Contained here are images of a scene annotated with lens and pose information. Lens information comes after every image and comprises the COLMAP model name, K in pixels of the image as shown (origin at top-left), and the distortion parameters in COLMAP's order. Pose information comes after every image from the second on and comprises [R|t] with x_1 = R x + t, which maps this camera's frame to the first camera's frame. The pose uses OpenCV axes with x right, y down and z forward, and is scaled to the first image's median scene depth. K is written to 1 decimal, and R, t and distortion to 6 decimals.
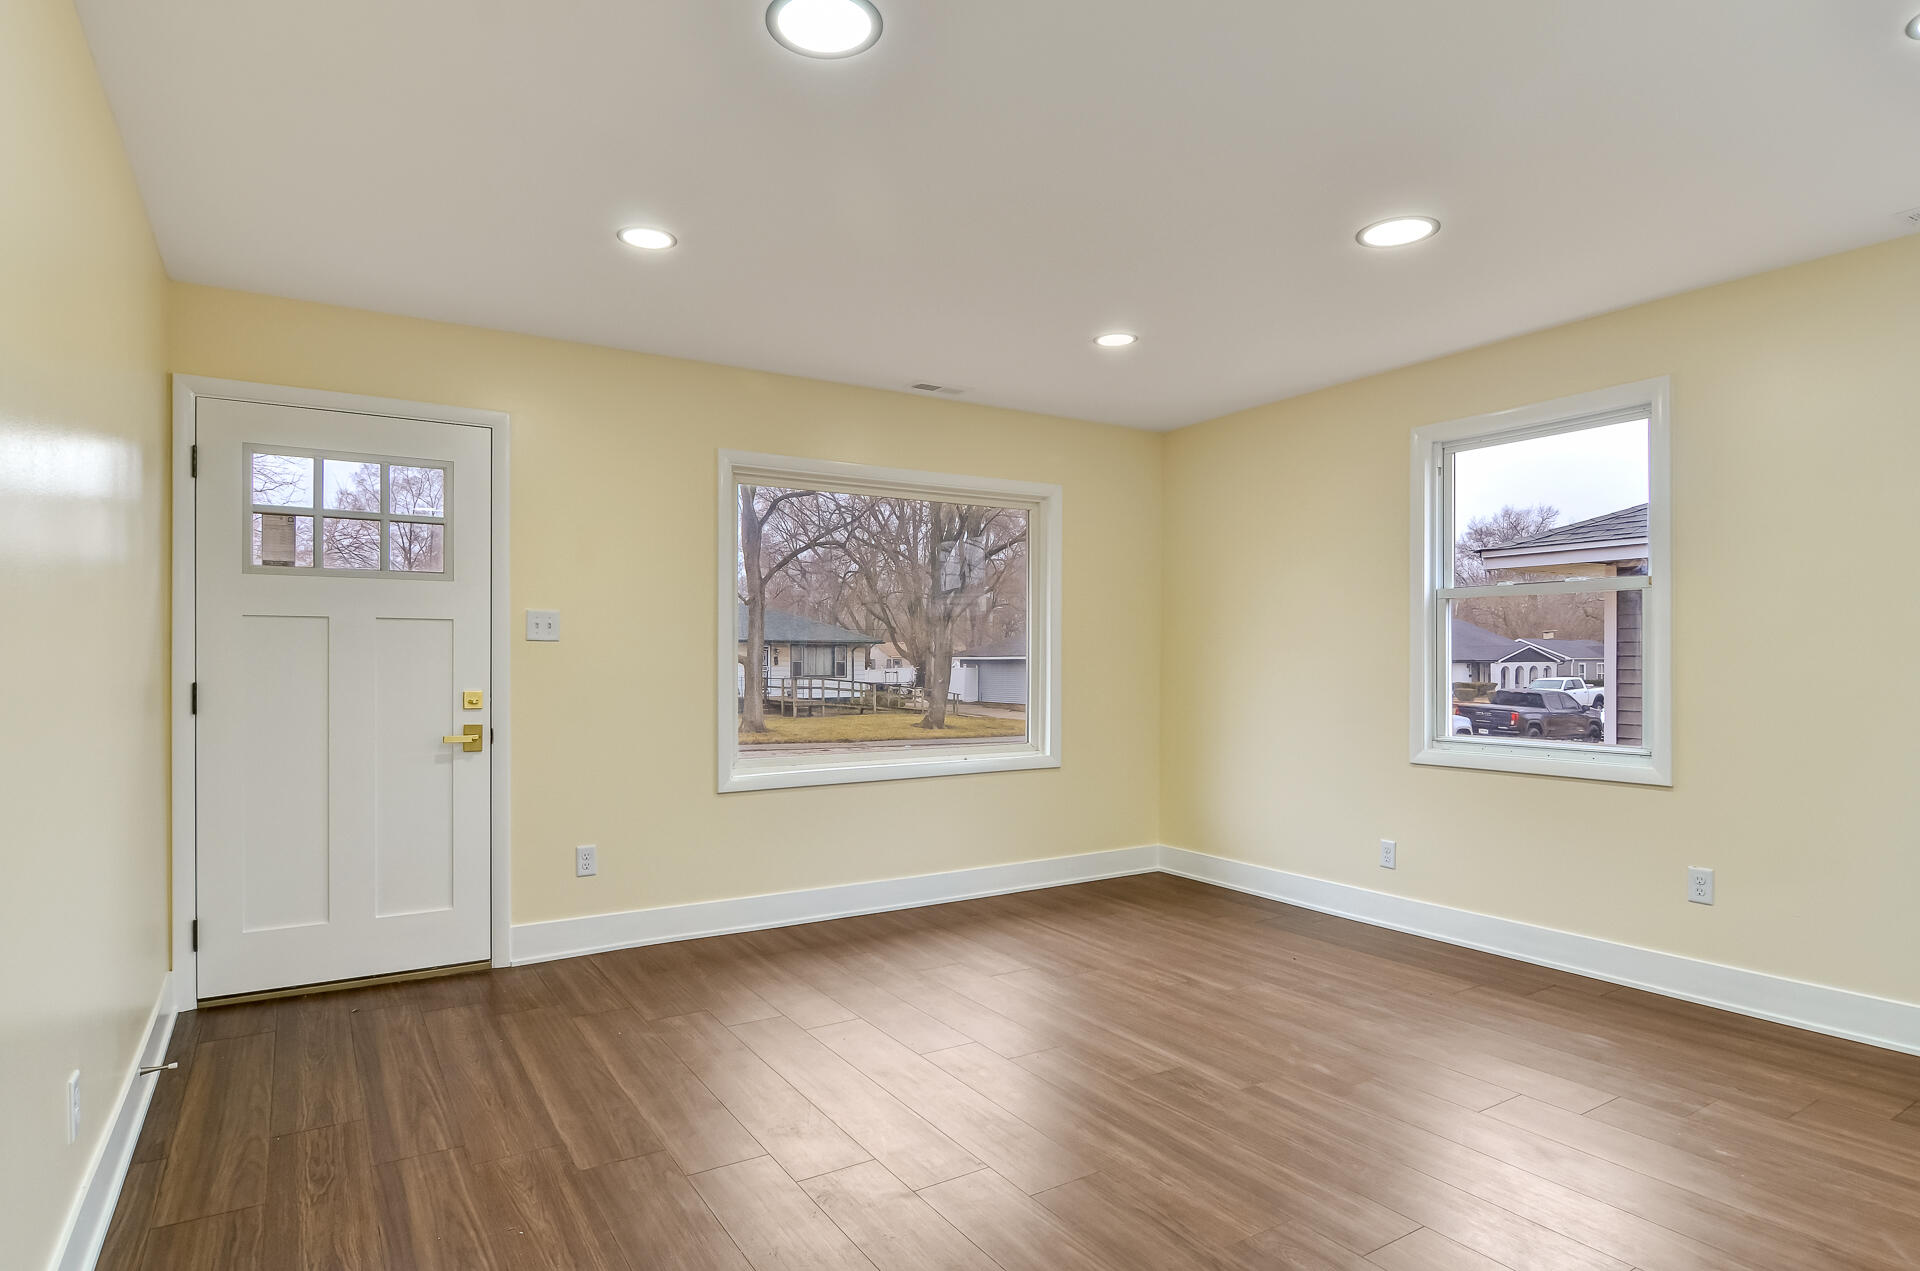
lens RADIAL K [[1072.5, 0, 959.4], [0, 1072.5, 668.8], [0, 0, 1]] dist [-0.006431, -0.001506]
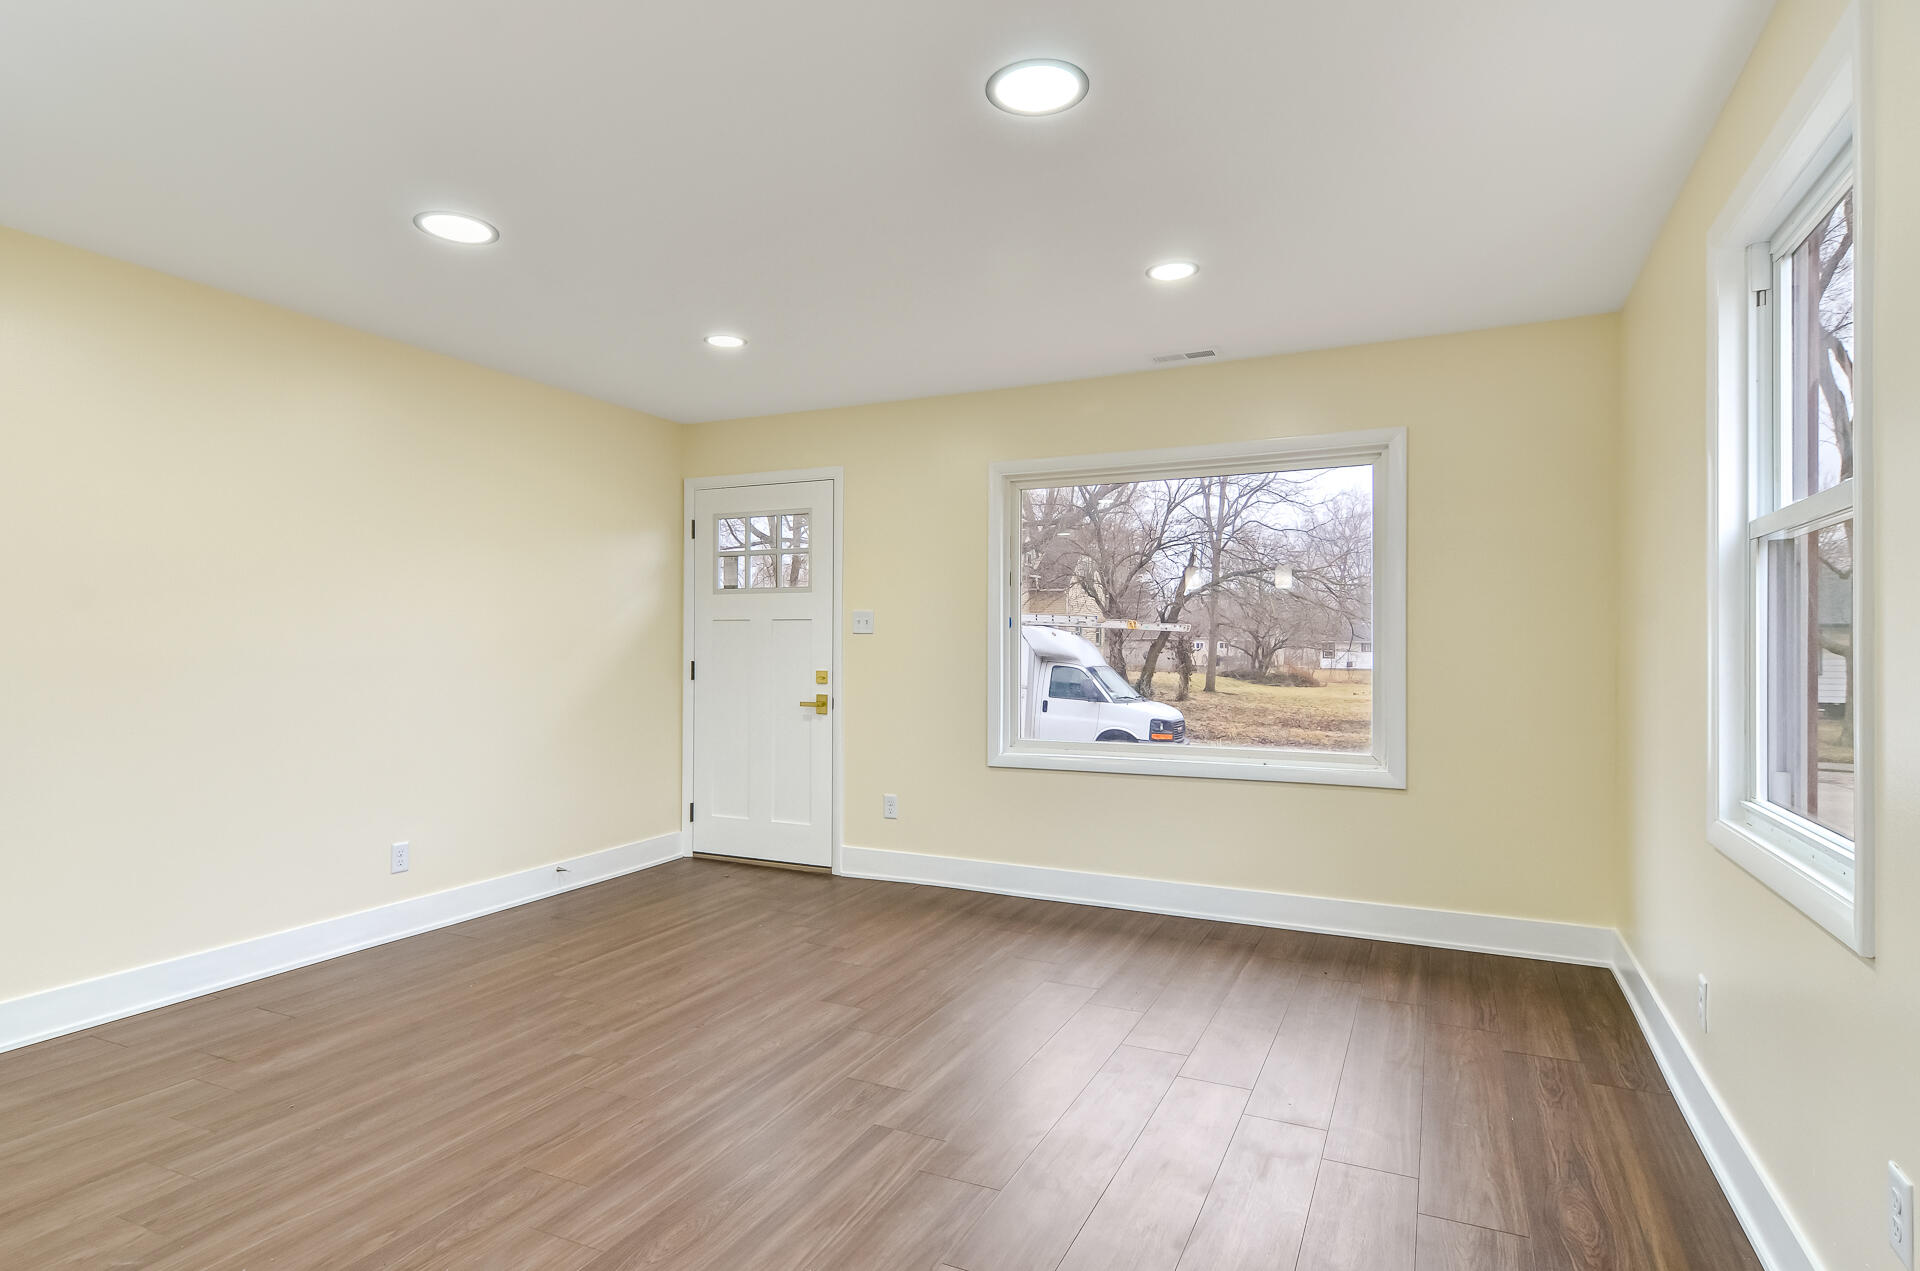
lens RADIAL K [[1024.8, 0, 914.5], [0, 1024.8, 633.0], [0, 0, 1]] dist [0.001051, 0.000133]
pose [[0.504759, -0.010358, -0.863198, 0.746749], [-0.011197, 0.999765, -0.018544, -0.004274], [0.863188, 0.019026, 0.504525, 0.426409]]
